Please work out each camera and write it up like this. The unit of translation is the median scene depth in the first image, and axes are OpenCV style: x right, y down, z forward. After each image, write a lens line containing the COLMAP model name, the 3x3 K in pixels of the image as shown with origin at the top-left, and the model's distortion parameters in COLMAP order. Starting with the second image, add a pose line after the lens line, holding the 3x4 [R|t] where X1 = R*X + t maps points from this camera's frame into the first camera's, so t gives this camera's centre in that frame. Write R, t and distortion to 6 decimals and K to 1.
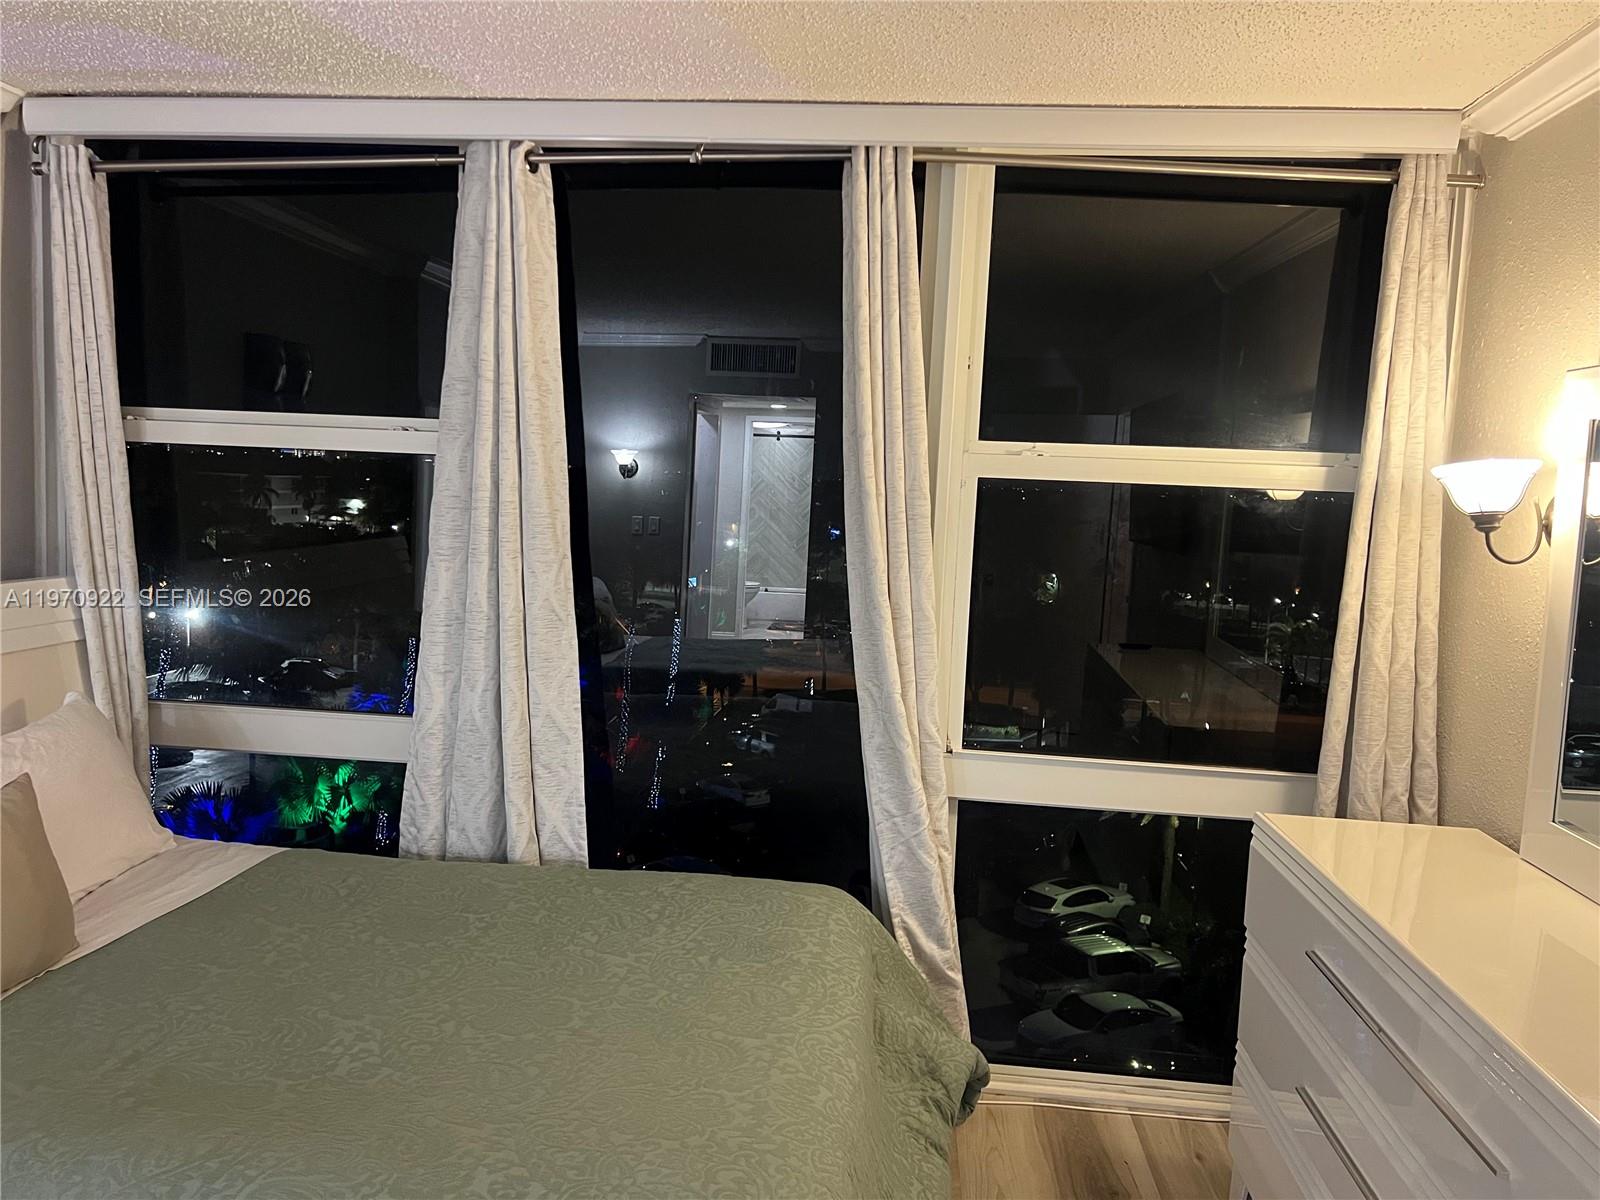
lens RADIAL K [[1202.0, 0, 787.7], [0, 1202.0, 590.0], [0, 0, 1]] dist [0.061836, -0.075128]
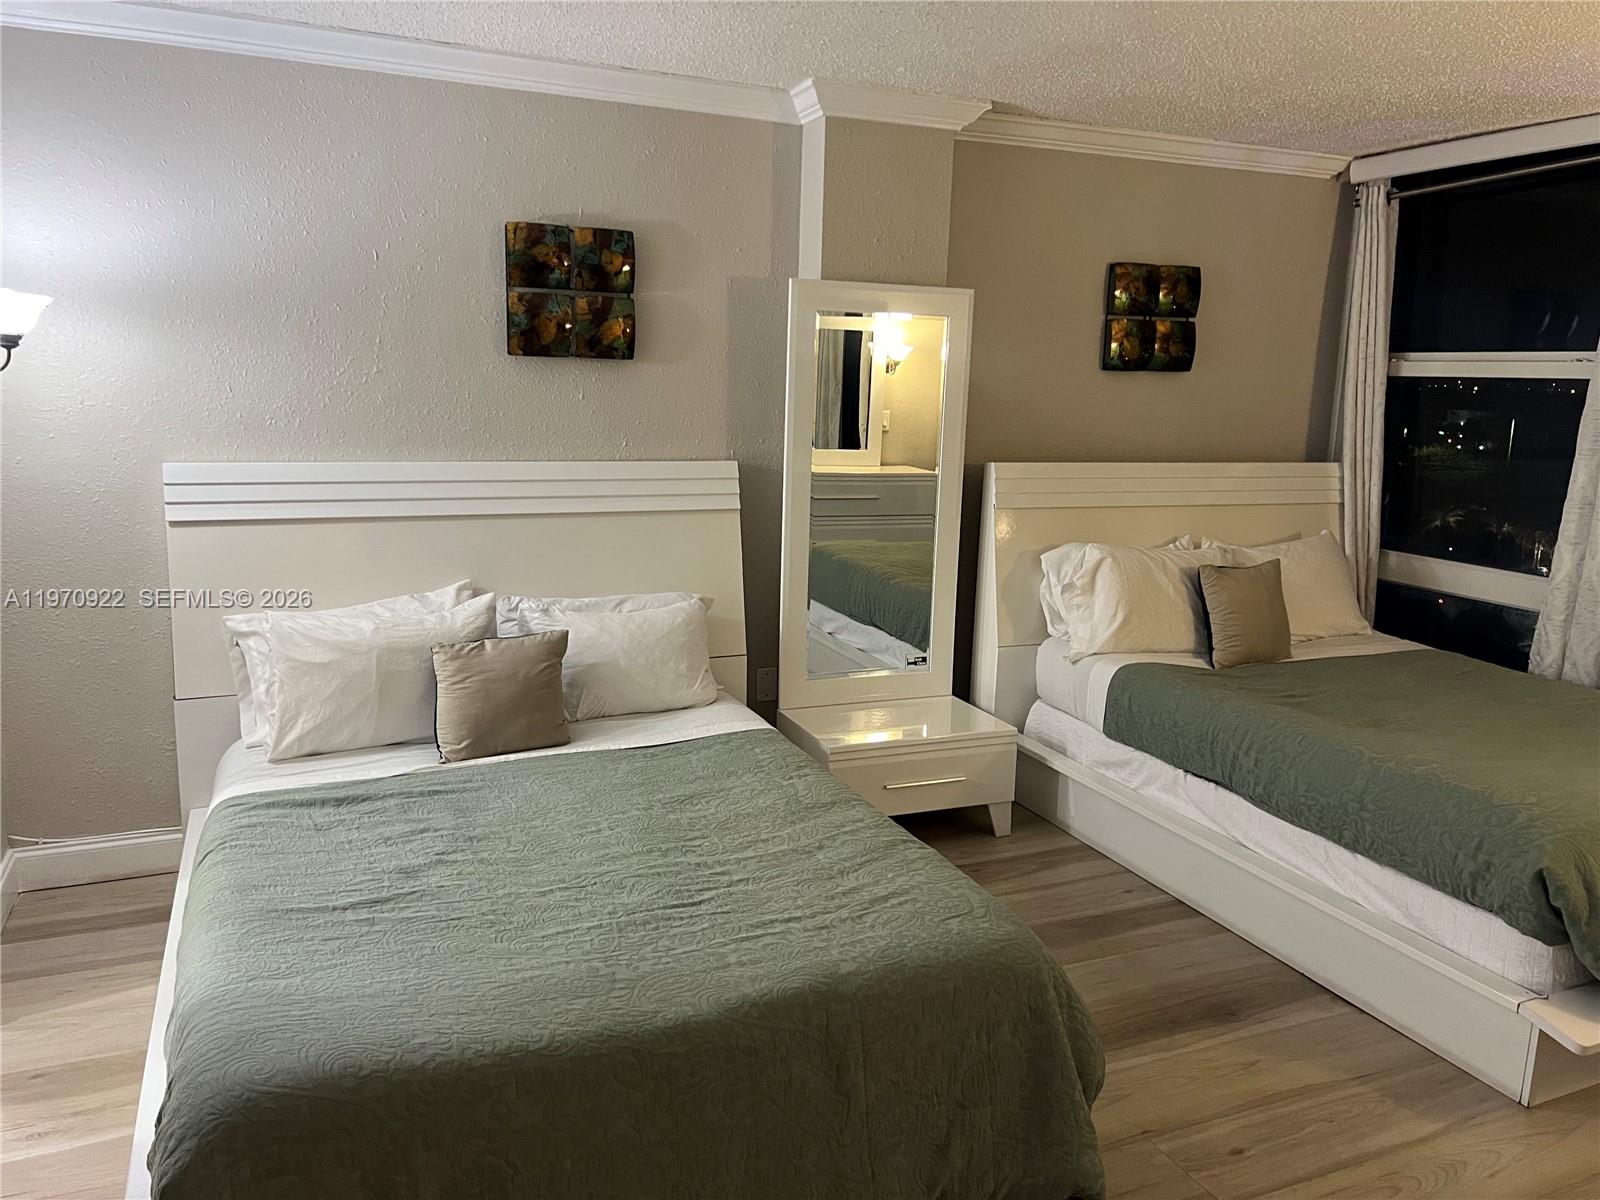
lens RADIAL K [[1202.0, 0, 808.2], [0, 1202.0, 584.8], [0, 0, 1]] dist [0.061836, -0.075128]
pose [[0.498196, 0.122704, -0.858338, 0.451909], [-0.088455, 0.991964, 0.090466, 0.066519], [0.862541, 0.030855, 0.505046, -0.404380]]
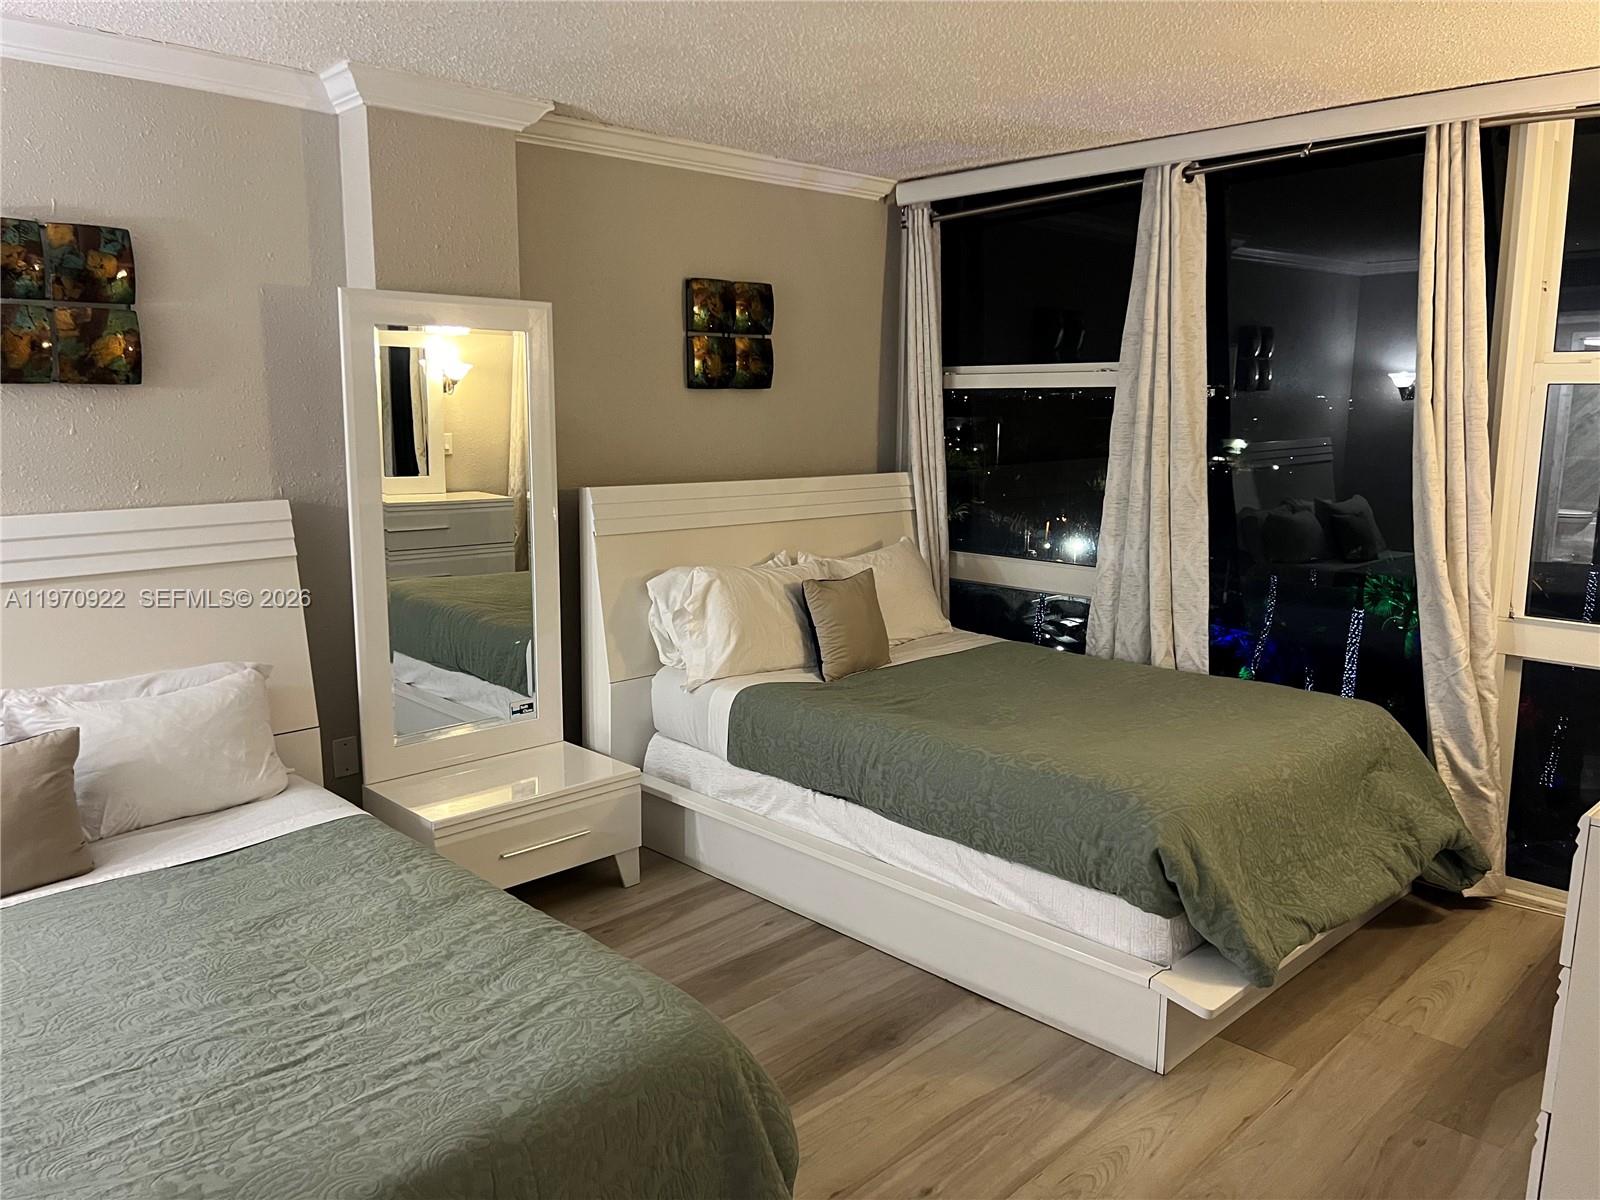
lens RADIAL K [[1202.0, 0, 806.2], [0, 1202.0, 583.1], [0, 0, 1]] dist [0.061836, -0.075128]
pose [[0.774288, 0.058310, -0.630141, 0.356766], [-0.031315, 0.998056, 0.053877, 0.058740], [0.632058, -0.021983, 0.774609, -0.383078]]
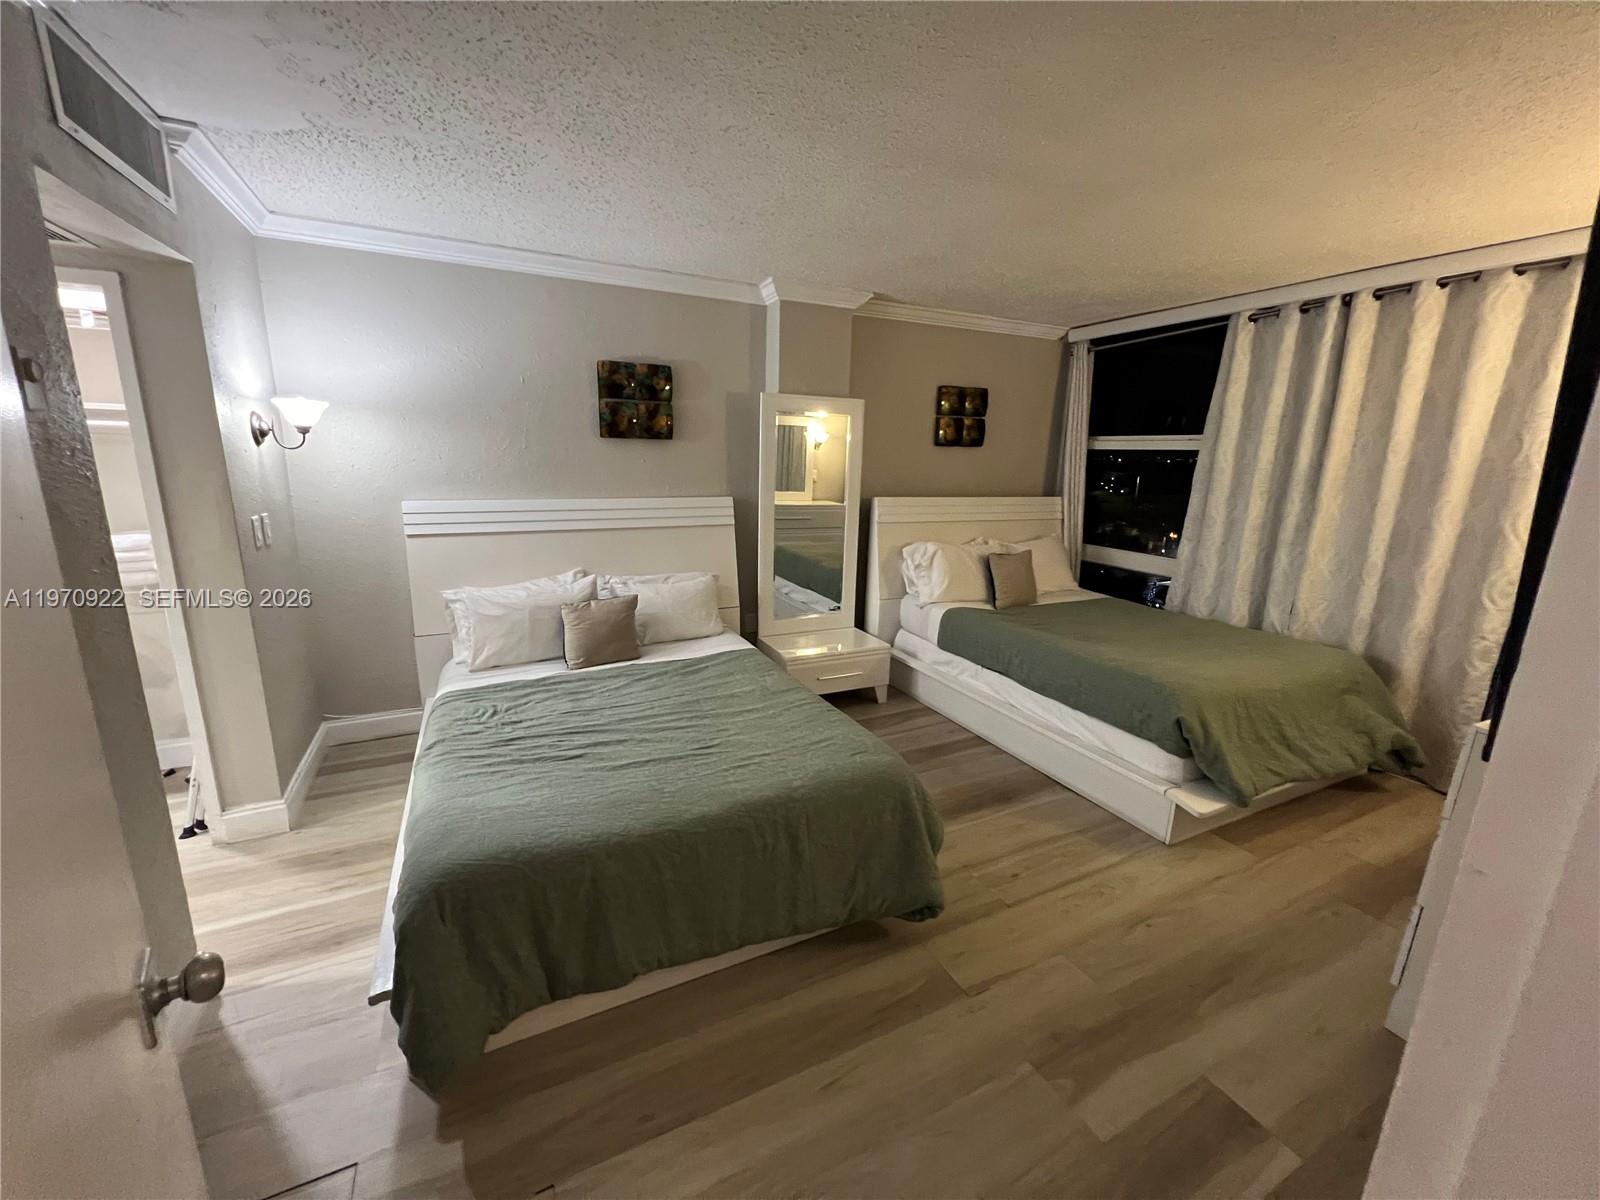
lens RADIAL K [[641.3, 0, 798.2], [0, 641.3, 599.9], [0, 0, 1]] dist [-0.005170, 0.000629]
pose [[0.532555, 0.158625, -0.831399, 0.398687], [-0.079032, 0.987309, 0.137747, 0.073007], [0.842698, -0.007651, 0.538333, -0.374032]]
